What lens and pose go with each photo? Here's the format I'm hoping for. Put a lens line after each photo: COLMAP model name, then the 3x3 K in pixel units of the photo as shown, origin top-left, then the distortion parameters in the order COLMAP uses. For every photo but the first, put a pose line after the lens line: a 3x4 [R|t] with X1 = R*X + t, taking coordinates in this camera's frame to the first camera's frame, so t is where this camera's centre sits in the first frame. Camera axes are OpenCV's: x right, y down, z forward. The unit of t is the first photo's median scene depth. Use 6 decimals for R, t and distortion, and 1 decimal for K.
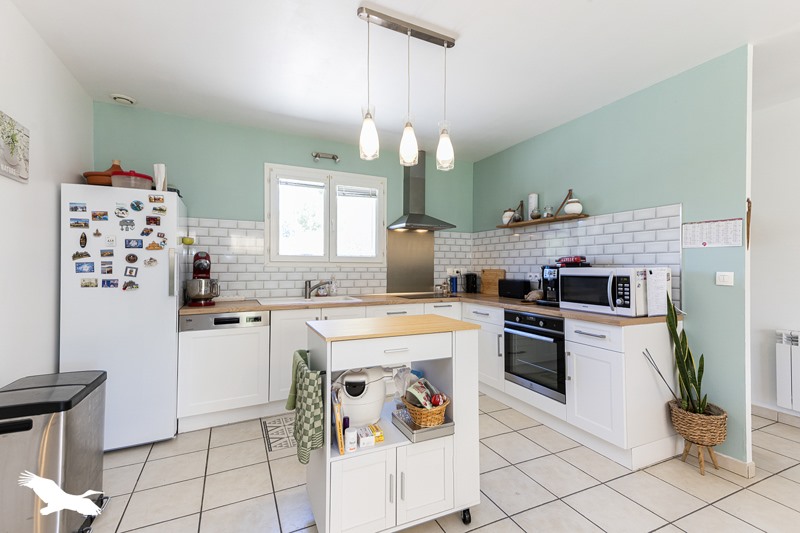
lens RADIAL K [[345.9, 0, 402.4], [0, 345.9, 264.4], [0, 0, 1]] dist [0.038668, -0.000046]
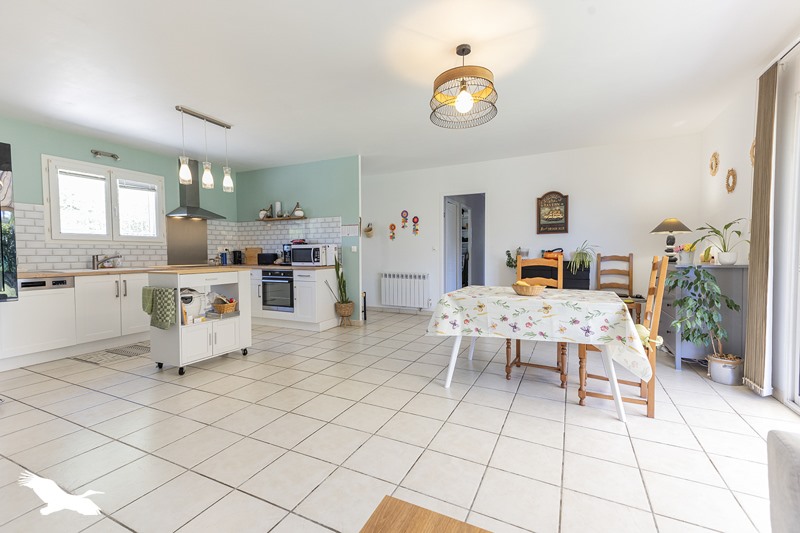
lens RADIAL K [[345.9, 0, 402.4], [0, 345.9, 264.4], [0, 0, 1]] dist [0.038668, -0.000046]
pose [[0.781763, -0.028916, 0.622904, -0.230782], [0.003827, 0.999128, 0.041579, 0.034130], [-0.623564, -0.030121, 0.781192, -0.765173]]
